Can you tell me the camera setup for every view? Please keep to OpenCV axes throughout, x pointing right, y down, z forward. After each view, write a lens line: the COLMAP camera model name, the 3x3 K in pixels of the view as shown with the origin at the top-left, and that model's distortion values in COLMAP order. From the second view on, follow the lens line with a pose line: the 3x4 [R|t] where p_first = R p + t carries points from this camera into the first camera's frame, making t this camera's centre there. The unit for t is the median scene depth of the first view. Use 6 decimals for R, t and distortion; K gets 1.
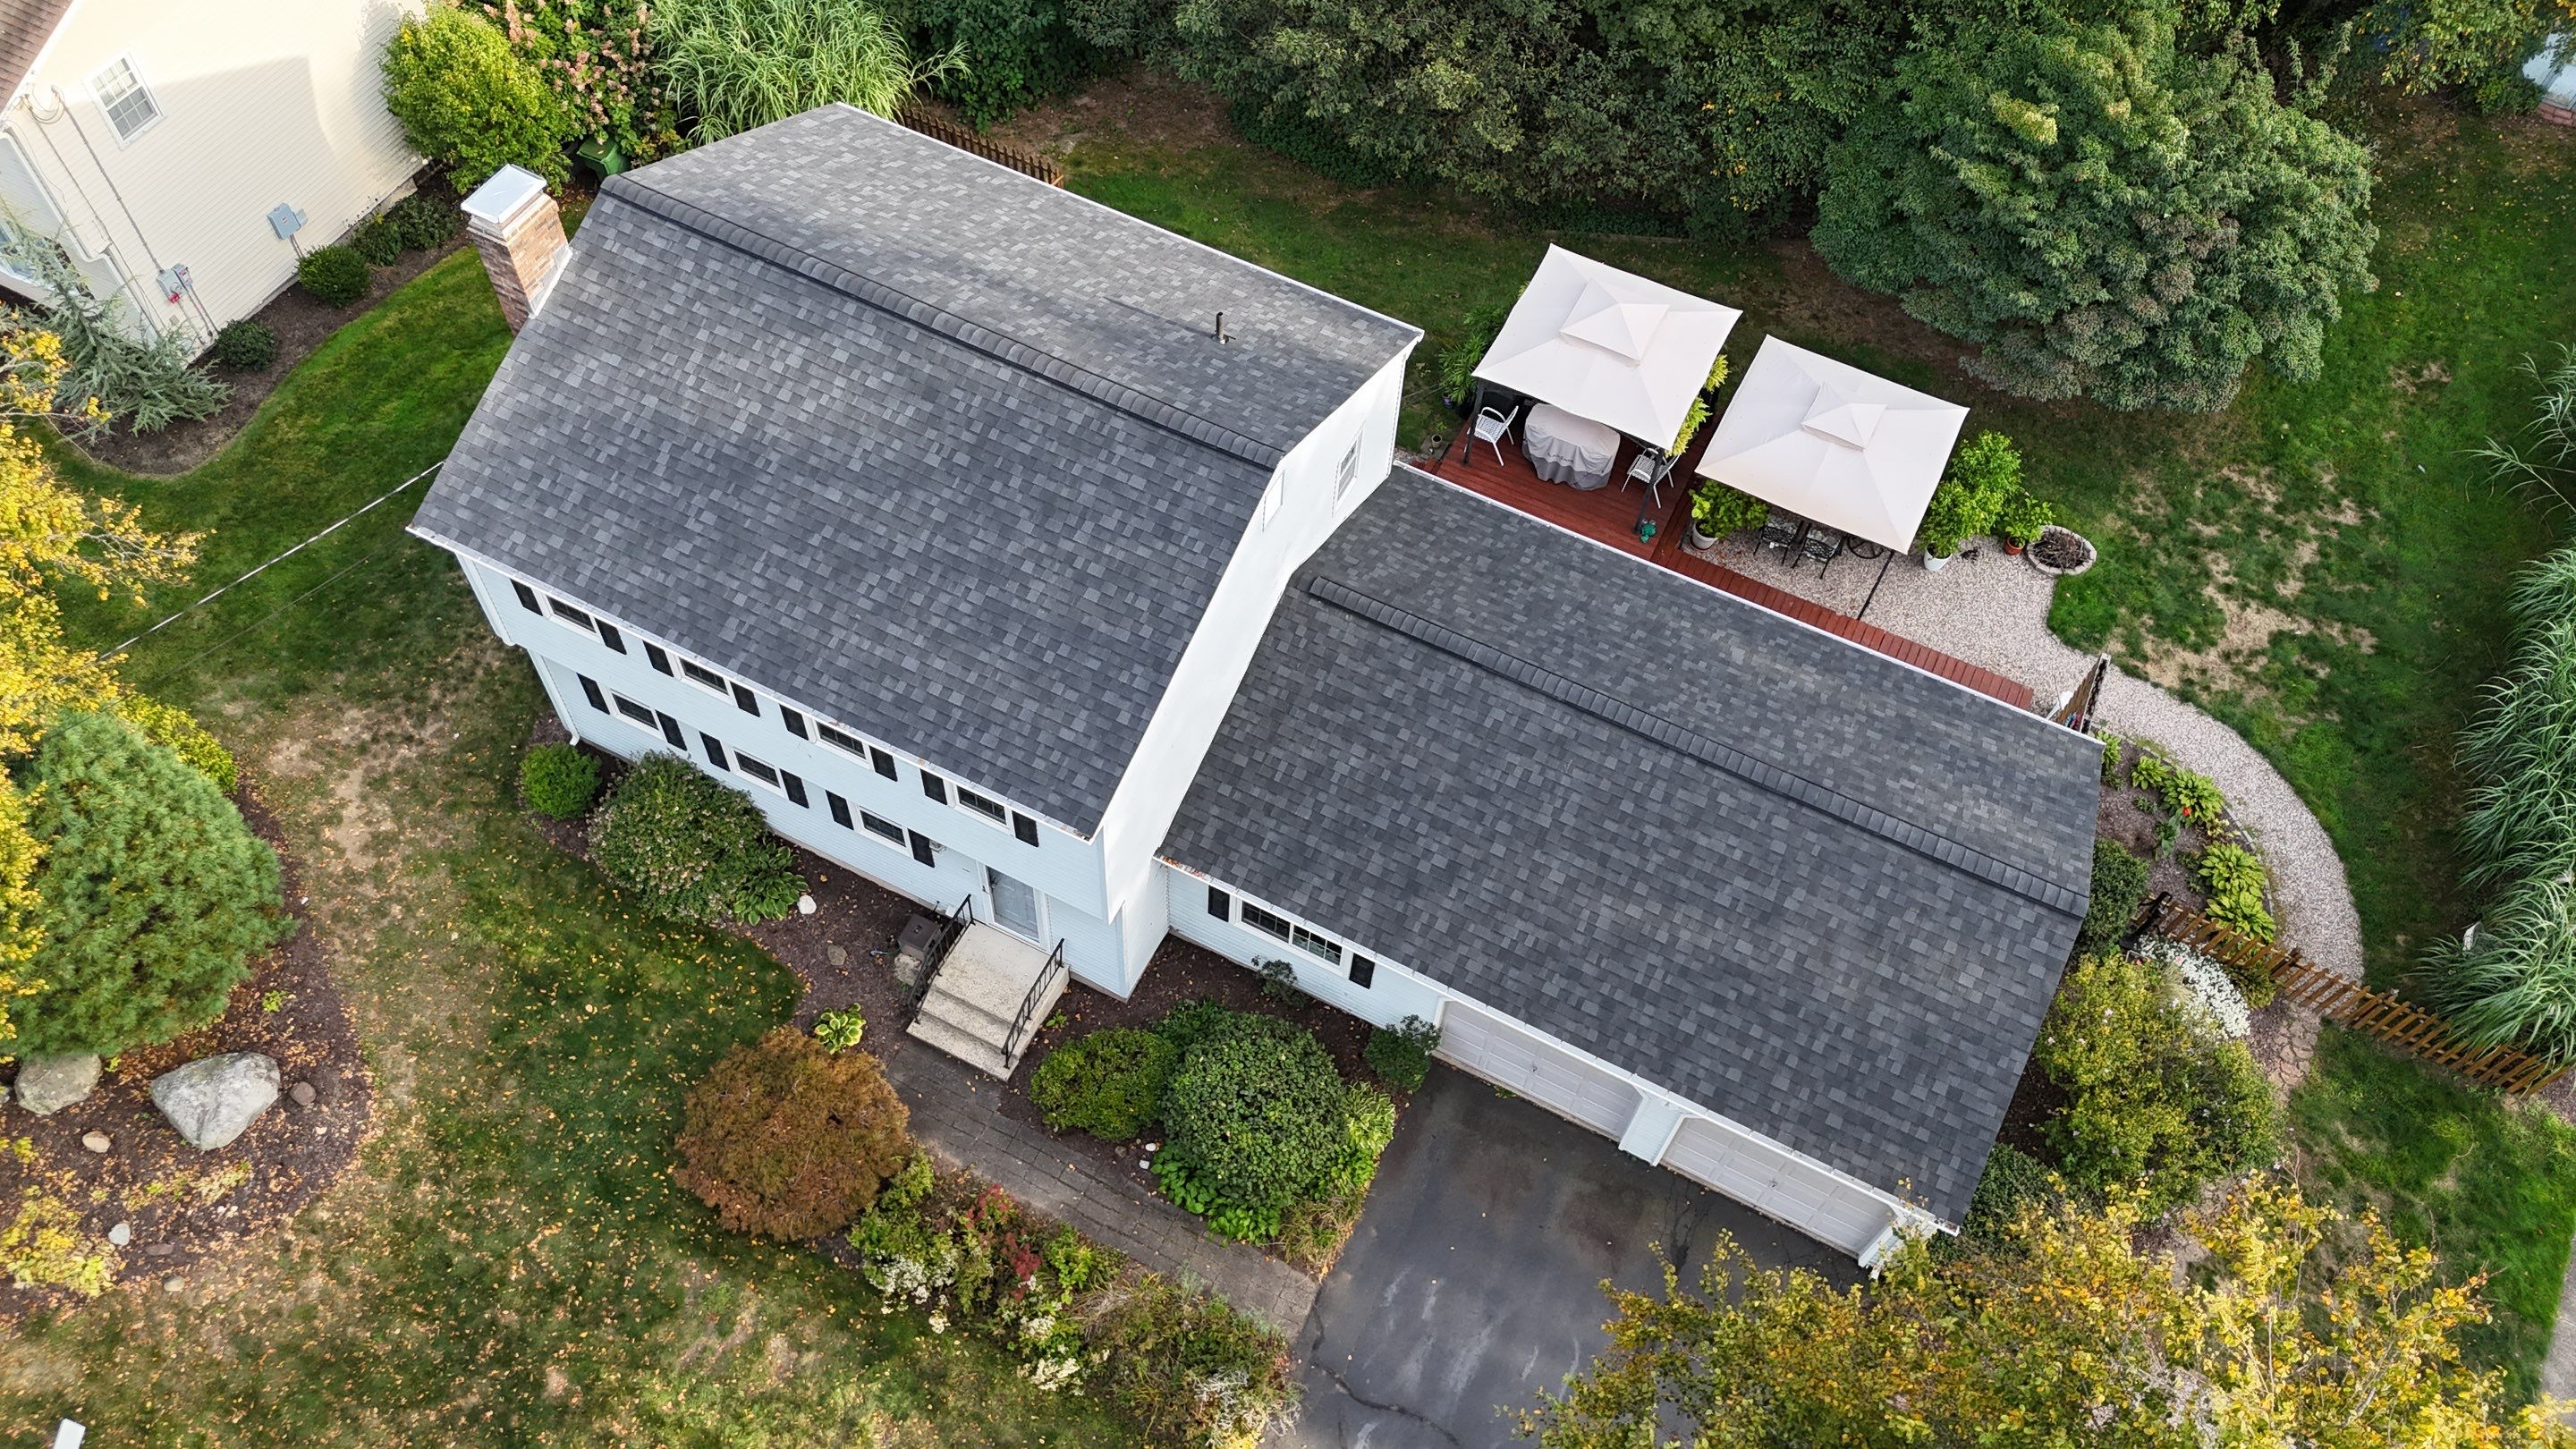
lens RADIAL K [[1880.6, 0, 1288.0], [0, 1880.6, 724.5], [0, 0, 1]] dist [0.073878, -0.063654]
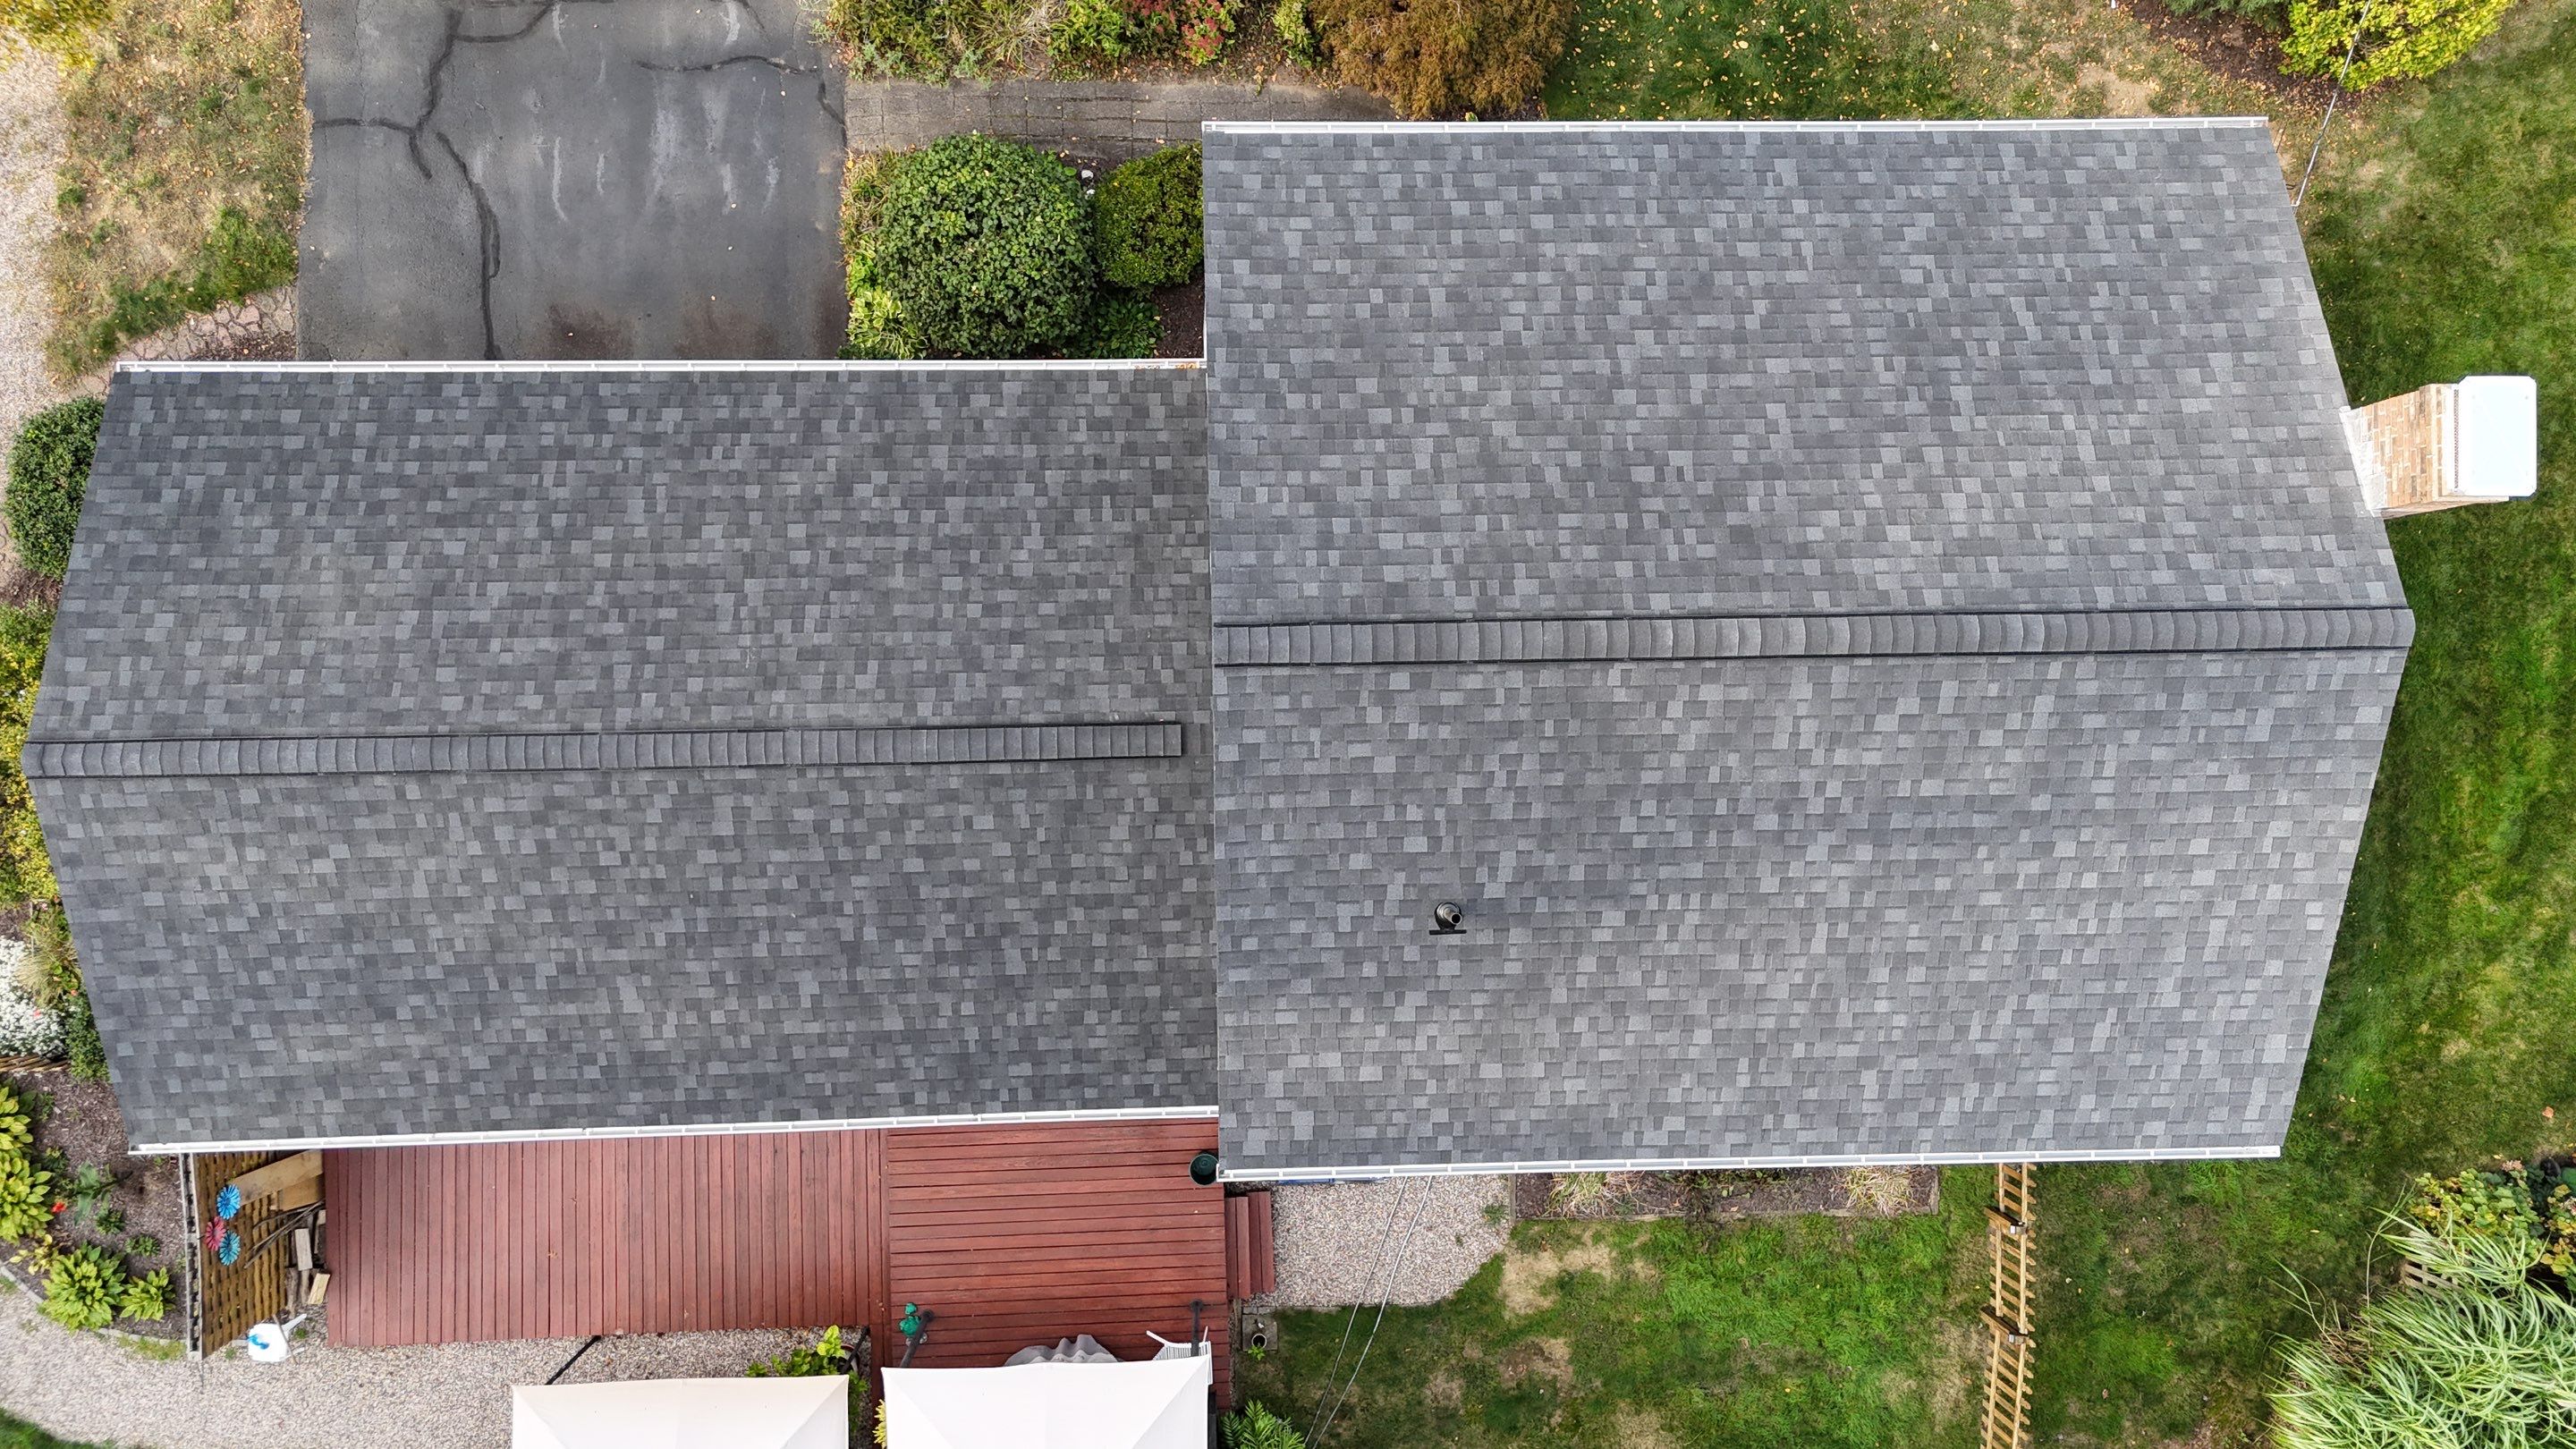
lens RADIAL K [[1889.5, 0, 1286.4], [0, 1889.5, 718.1], [0, 0, 1]] dist [0.071303, -0.066005]
pose [[-0.883985, 0.457373, -0.096847, 0.040832], [-0.434577, -0.727503, 0.530926, -0.435973], [0.172374, 0.511418, 0.841866, 0.377864]]
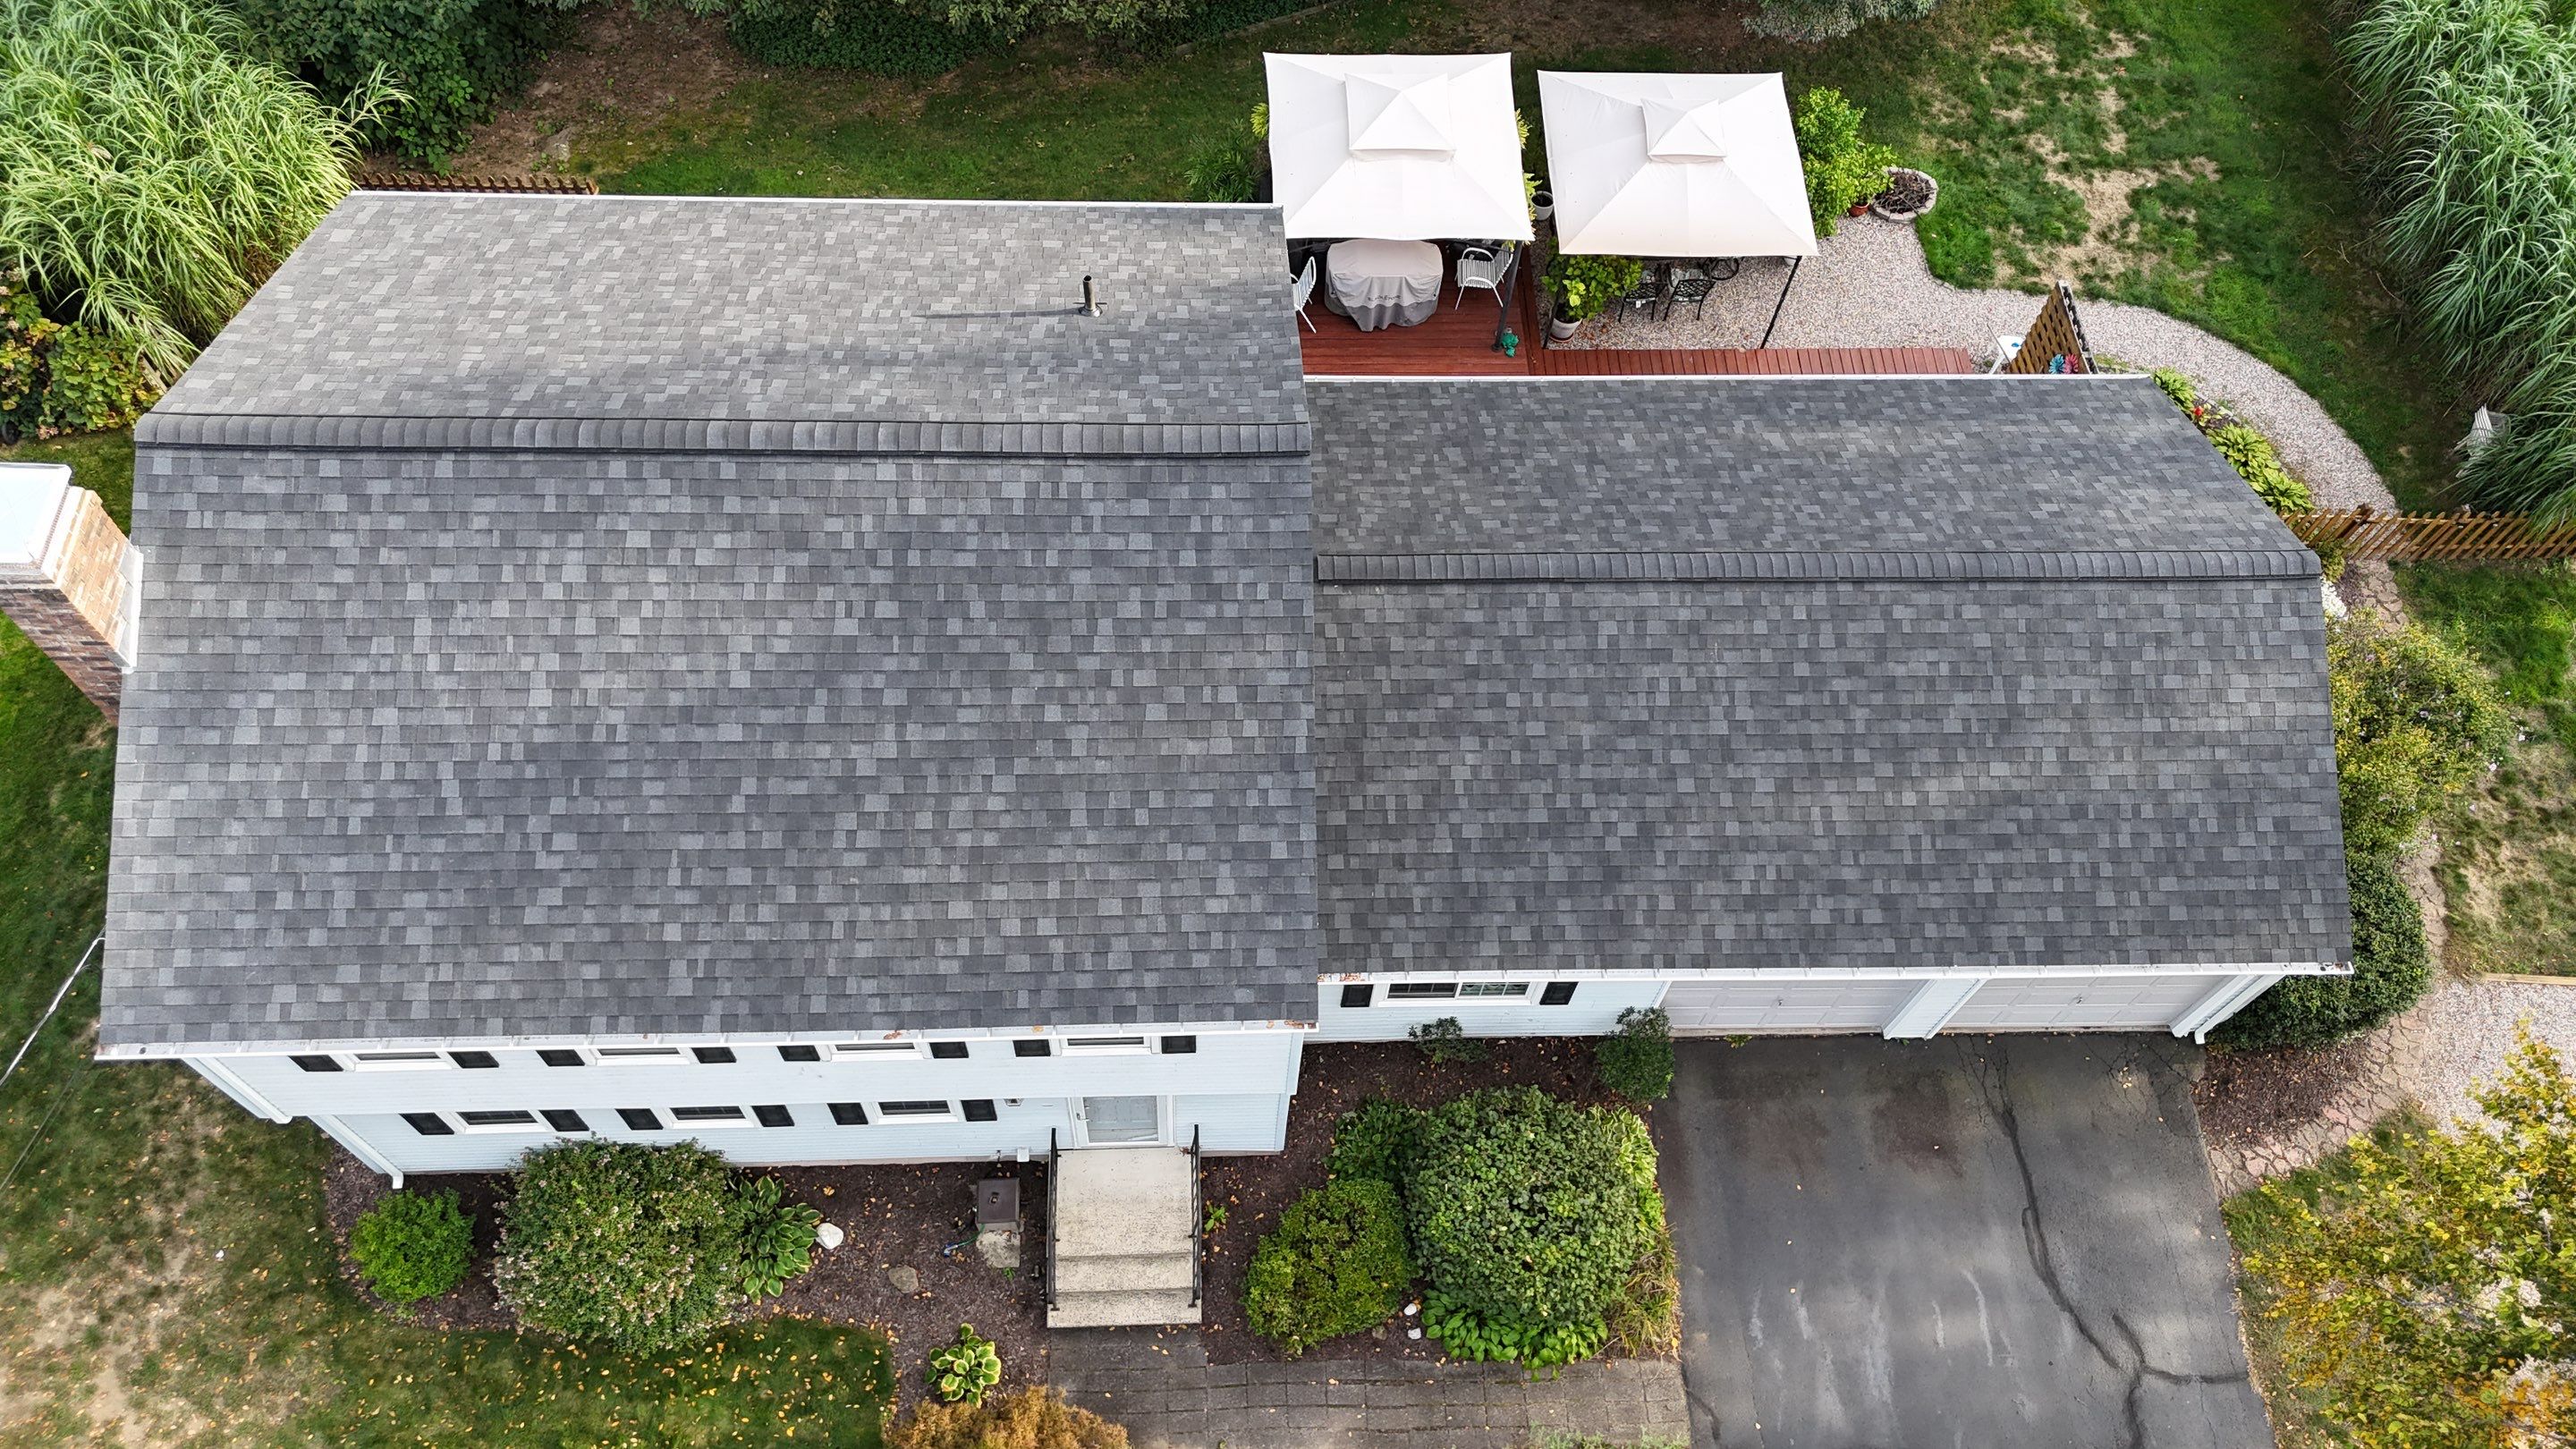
lens RADIAL K [[1880.6, 0, 1288.0], [0, 1880.6, 724.5], [0, 0, 1]] dist [0.073878, -0.063654]
pose [[0.880234, -0.415651, 0.228958, -0.186455], [0.394509, 0.909112, 0.133709, -0.116149], [-0.263725, -0.027369, 0.964210, 0.247504]]
